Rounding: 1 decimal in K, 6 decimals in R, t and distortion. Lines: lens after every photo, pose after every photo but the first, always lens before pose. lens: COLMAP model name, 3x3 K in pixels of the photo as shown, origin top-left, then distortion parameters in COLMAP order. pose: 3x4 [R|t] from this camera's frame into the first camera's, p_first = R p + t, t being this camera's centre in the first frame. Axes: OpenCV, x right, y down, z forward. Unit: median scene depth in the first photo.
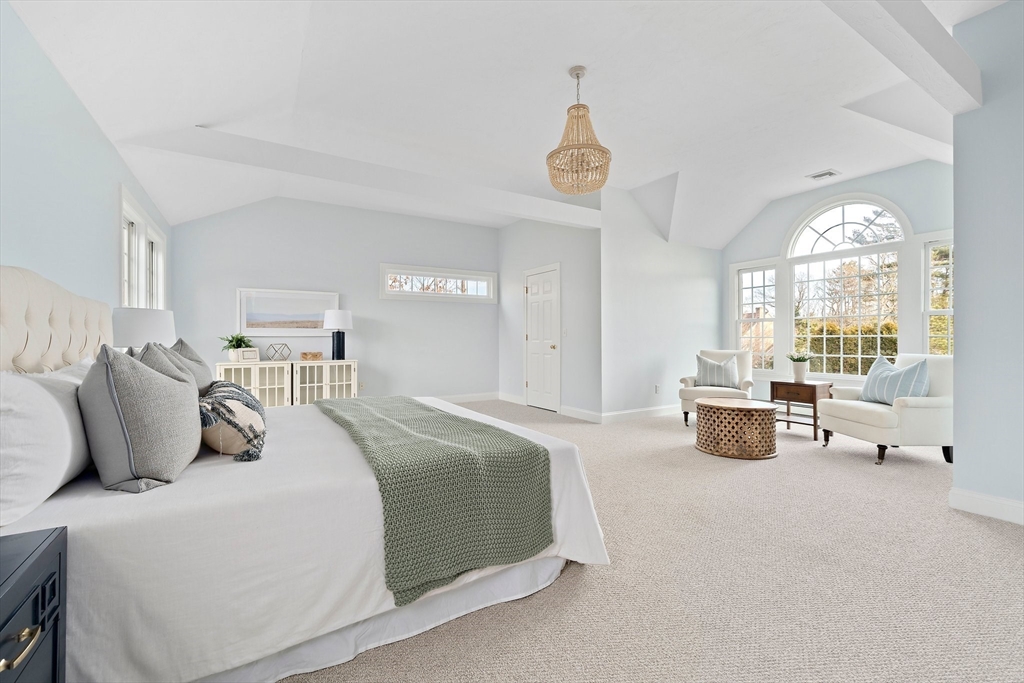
lens RADIAL K [[432.6, 0, 503.8], [0, 432.6, 340.2], [0, 0, 1]] dist [-0.004922, -0.000104]
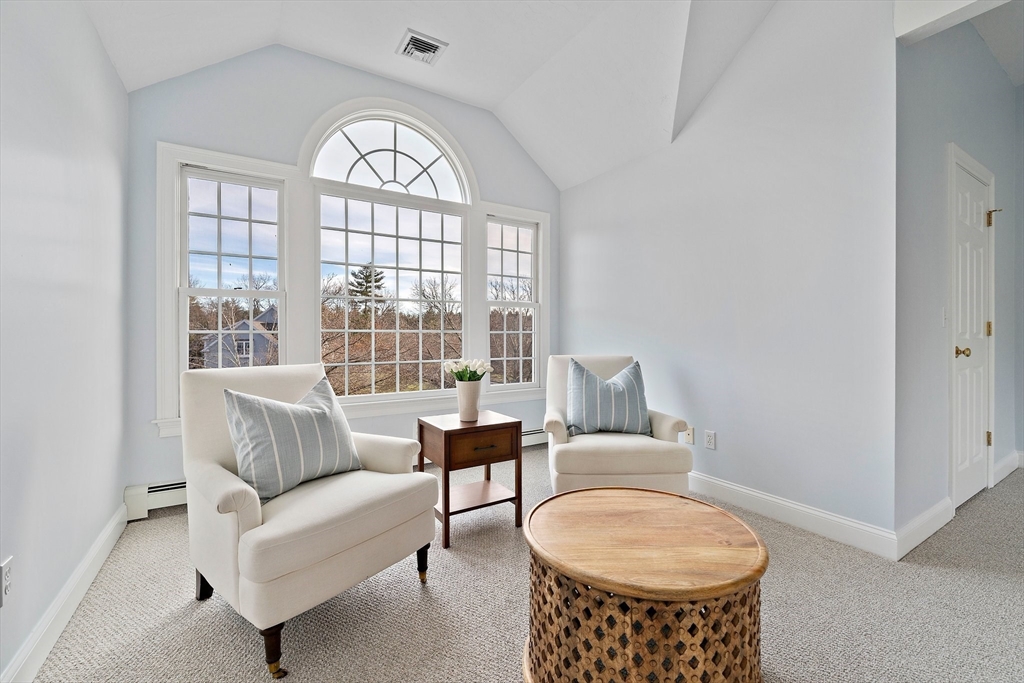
lens RADIAL K [[432.6, 0, 516.9], [0, 432.6, 345.1], [0, 0, 1]] dist [-0.004922, -0.000104]
pose [[-0.035220, -0.012143, 0.999306, 0.153424], [0.006491, 0.999902, 0.012379, 0.002074], [-0.999358, 0.006923, -0.035138, 0.824065]]
